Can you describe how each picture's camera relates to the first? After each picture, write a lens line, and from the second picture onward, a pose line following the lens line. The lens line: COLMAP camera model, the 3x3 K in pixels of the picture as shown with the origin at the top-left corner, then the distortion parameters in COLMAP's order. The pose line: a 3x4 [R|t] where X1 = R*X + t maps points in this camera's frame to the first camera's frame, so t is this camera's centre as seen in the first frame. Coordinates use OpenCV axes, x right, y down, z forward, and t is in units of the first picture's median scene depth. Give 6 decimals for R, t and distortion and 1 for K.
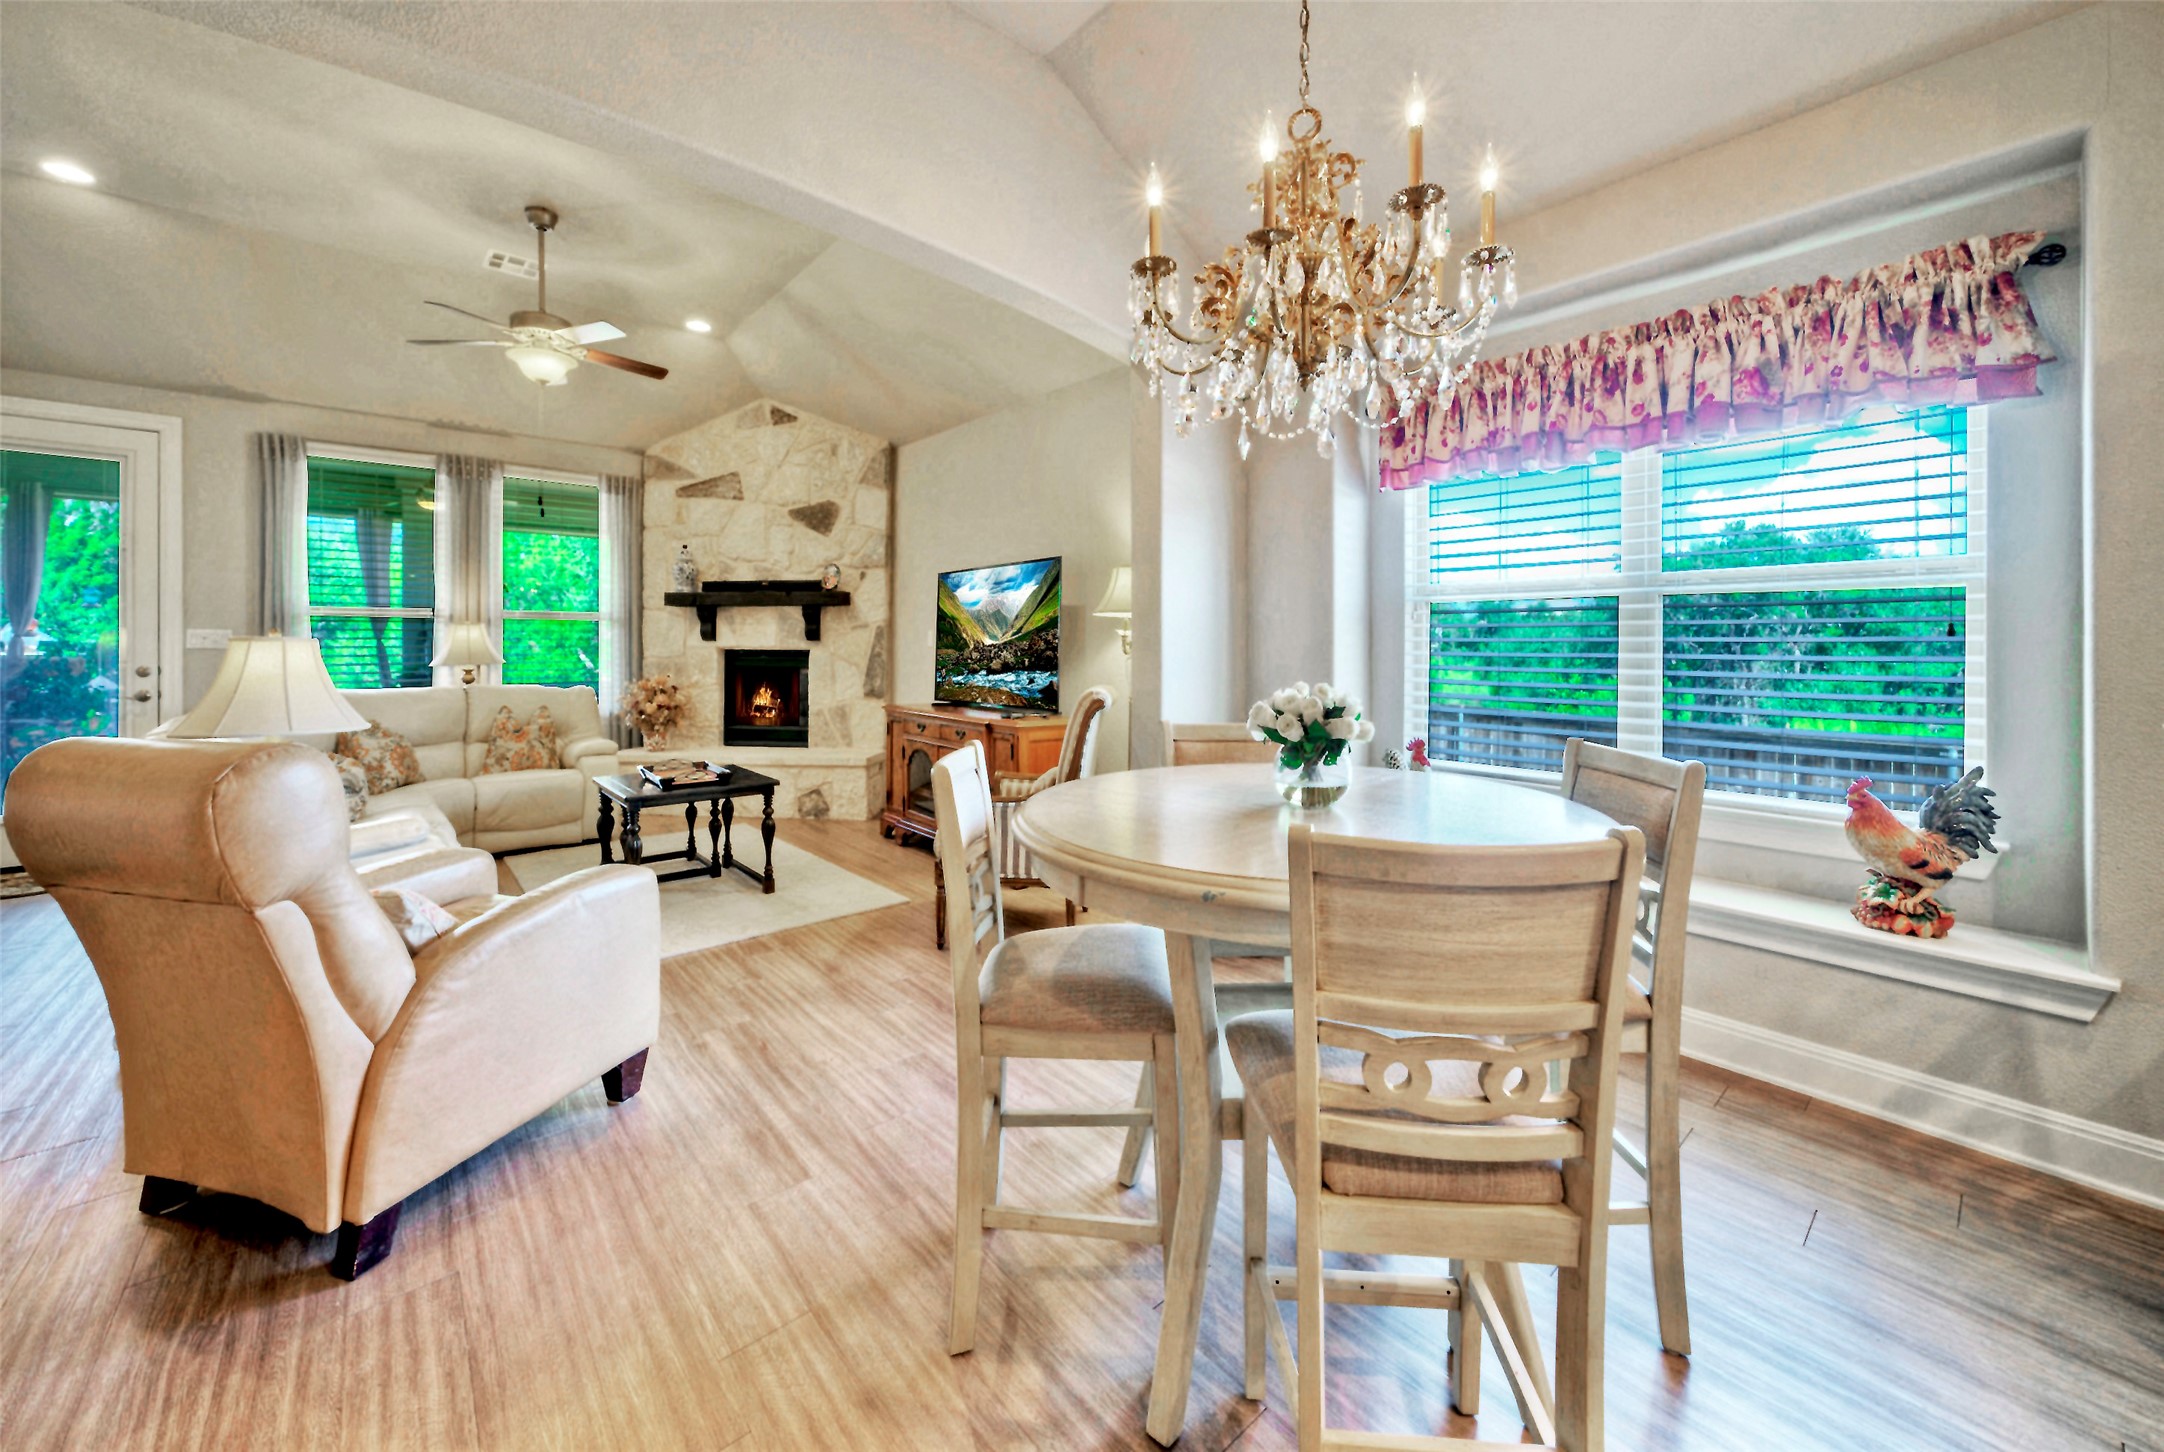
lens RADIAL K [[805.2, 0, 1029.8], [0, 805.2, 642.5], [0, 0, 1]] dist [-0.005423, 0.003243]
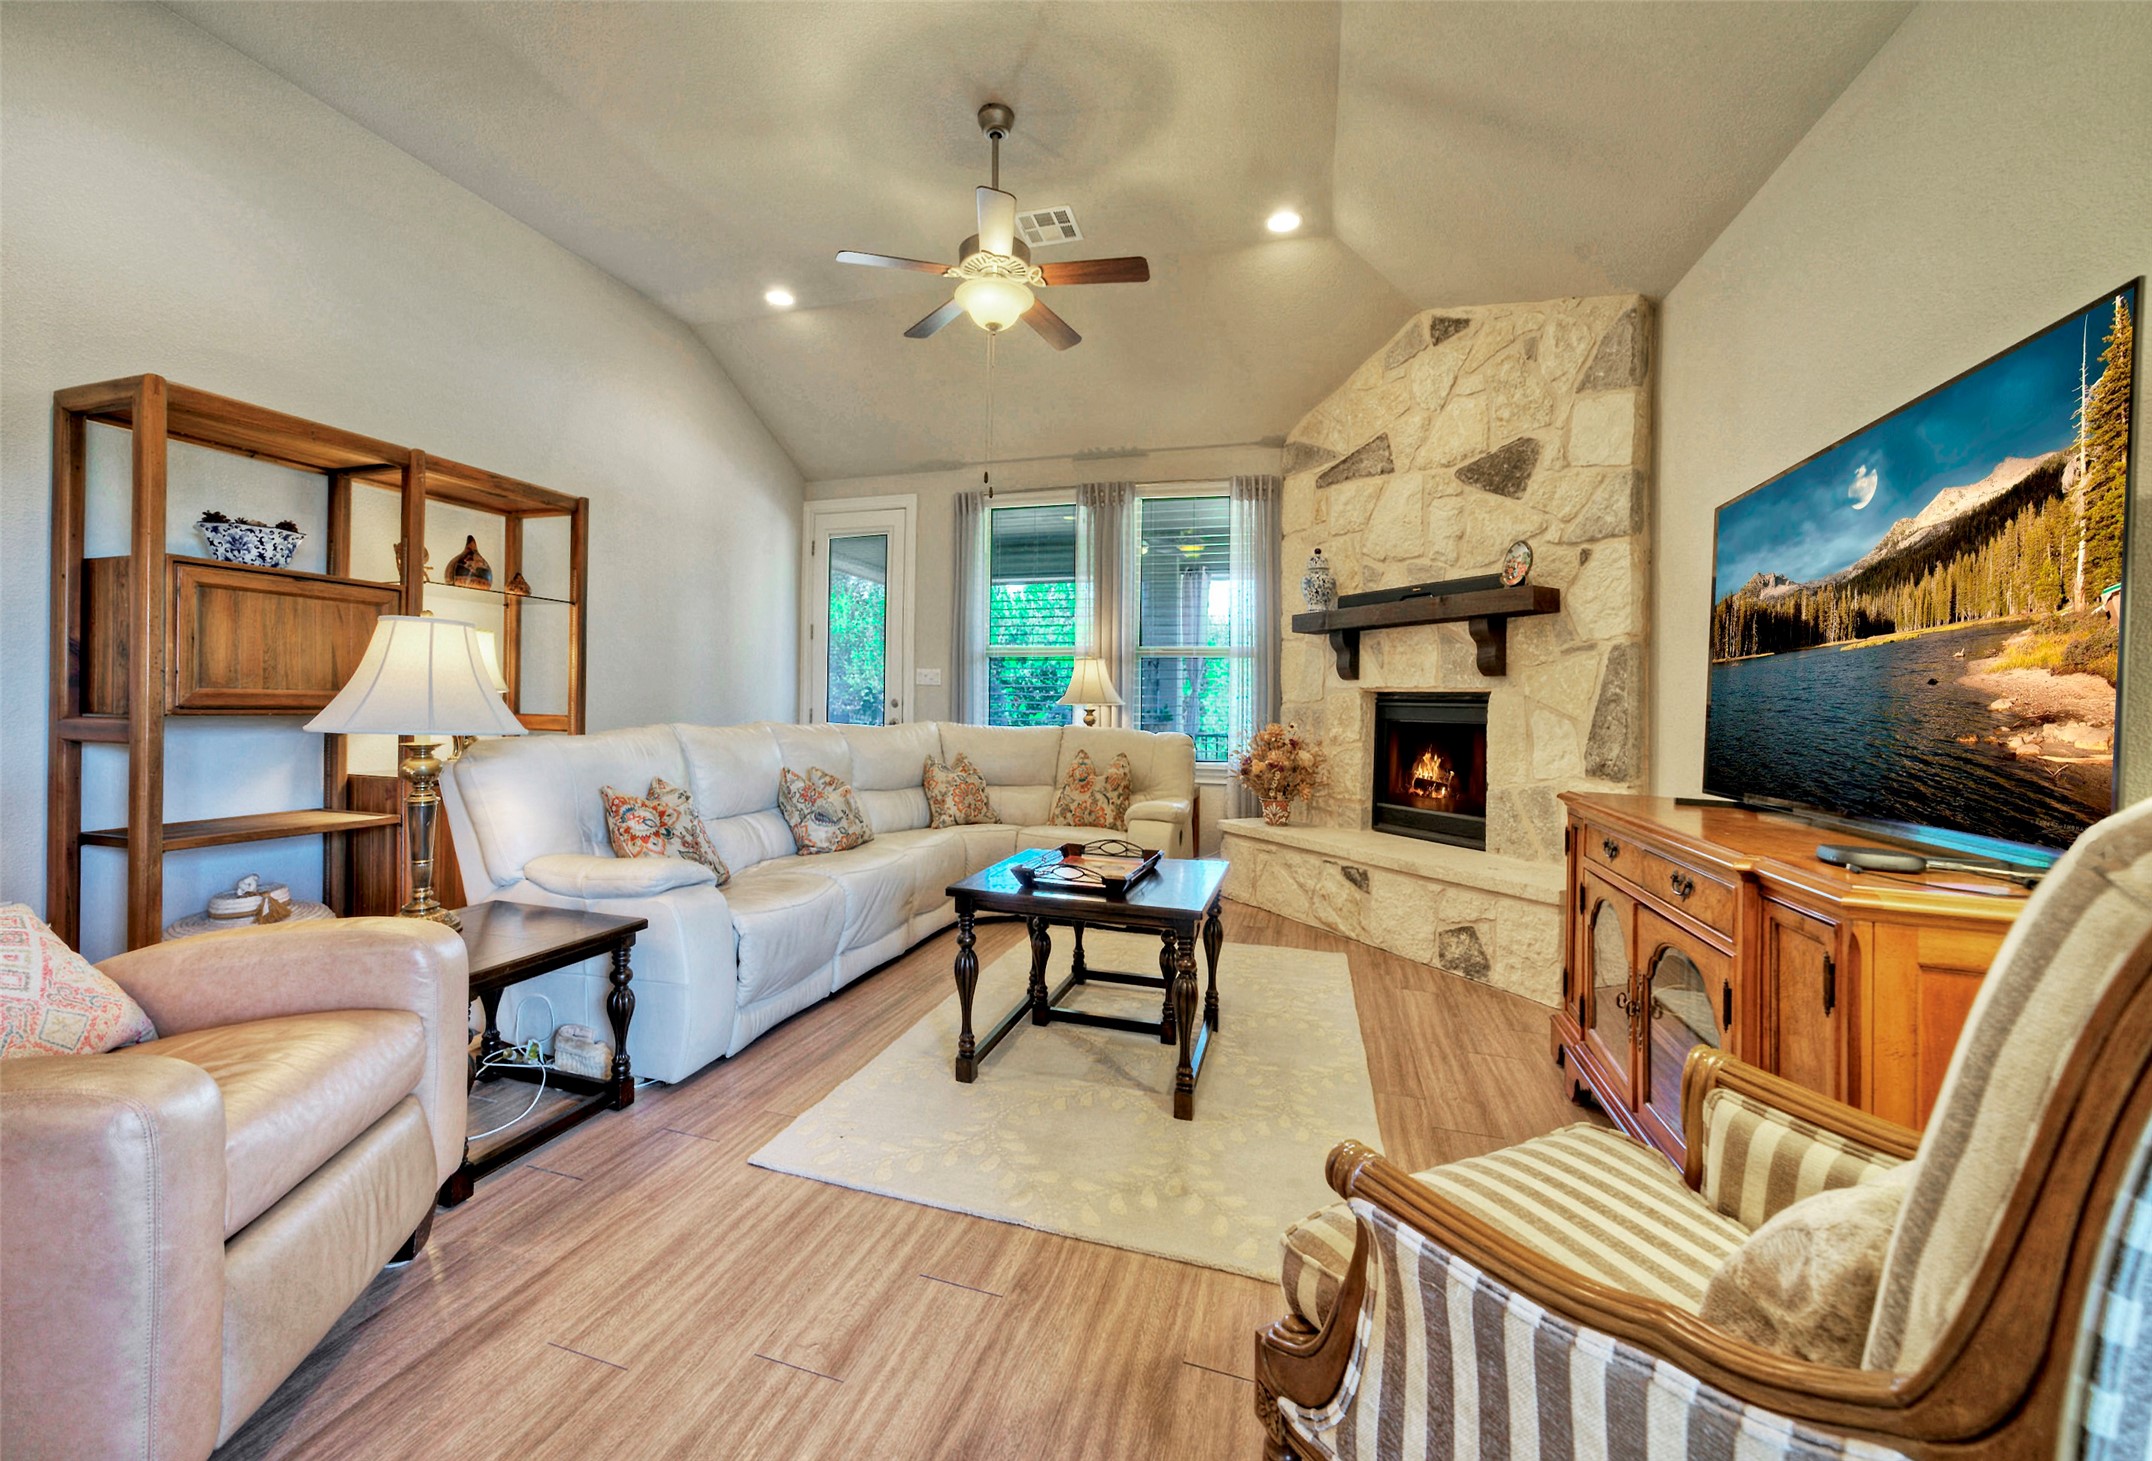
lens RADIAL K [[774.2, 0, 1068.8], [0, 774.2, 687.1], [0, 0, 1]] dist [-0.014888, 0.000771]
pose [[0.565794, -0.008186, -0.824506, 0.028860], [-0.020065, 0.999518, -0.023692, 0.030396], [0.824302, 0.029949, 0.565357, 0.484371]]
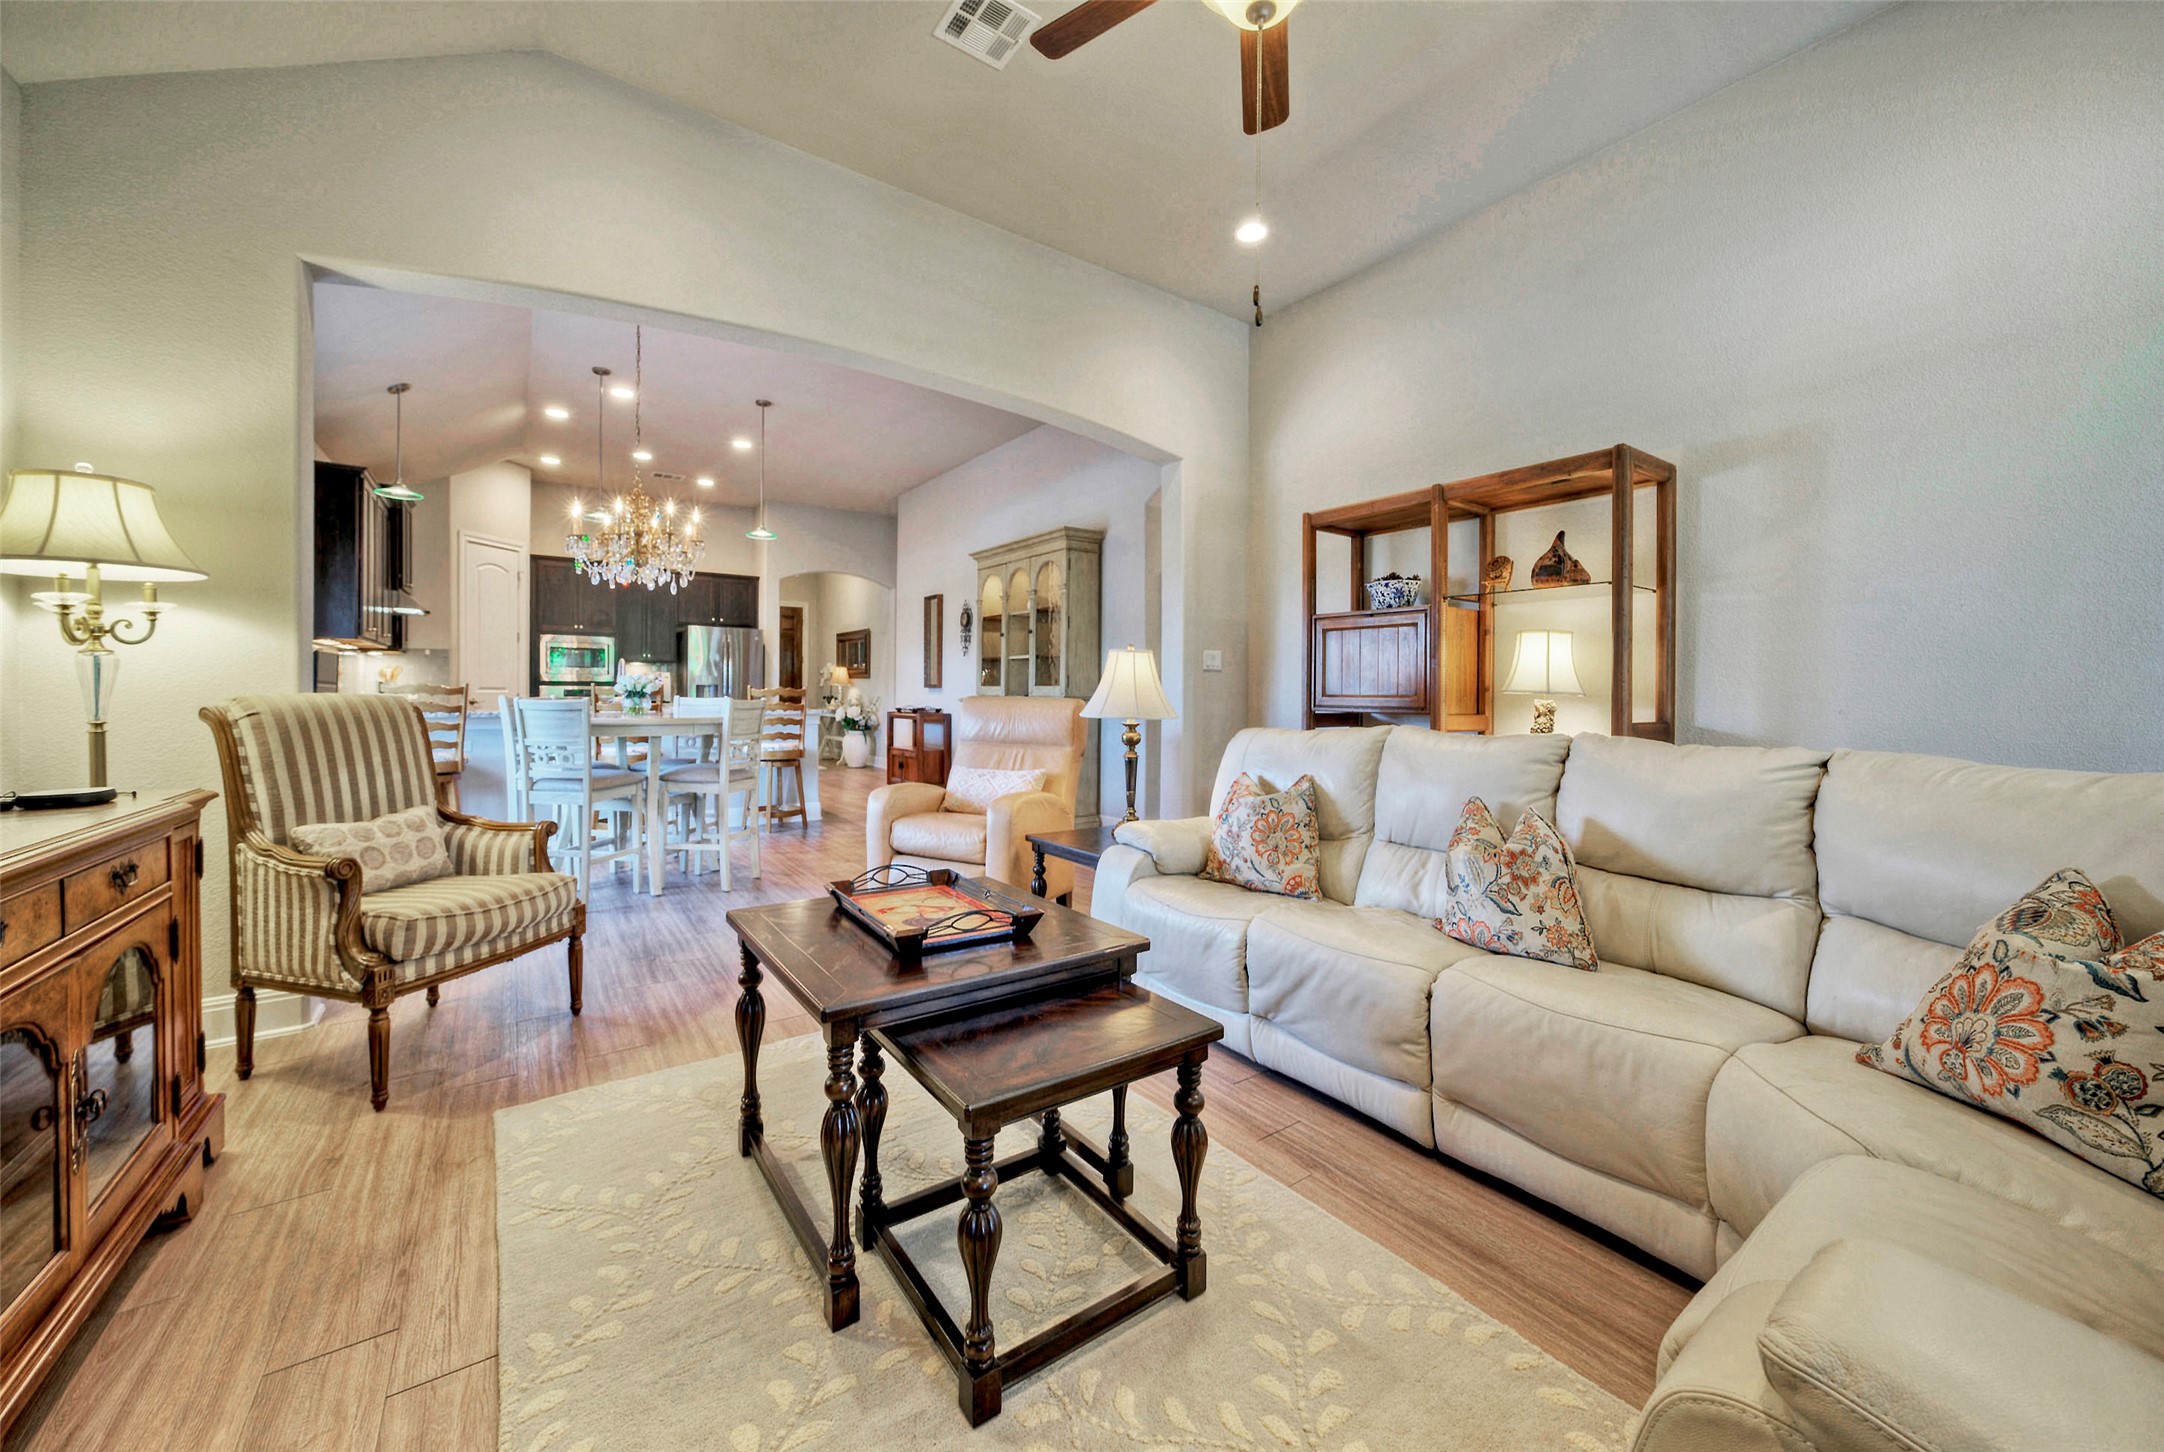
lens RADIAL K [[805.2, 0, 1075.8], [0, 805.2, 692.4], [0, 0, 1]] dist [-0.005423, 0.003243]
pose [[-0.998916, -0.007294, 0.045984, -0.386392], [-0.007362, 0.999972, -0.001307, 0.027653], [-0.045974, -0.001644, -0.998941, 1.066400]]
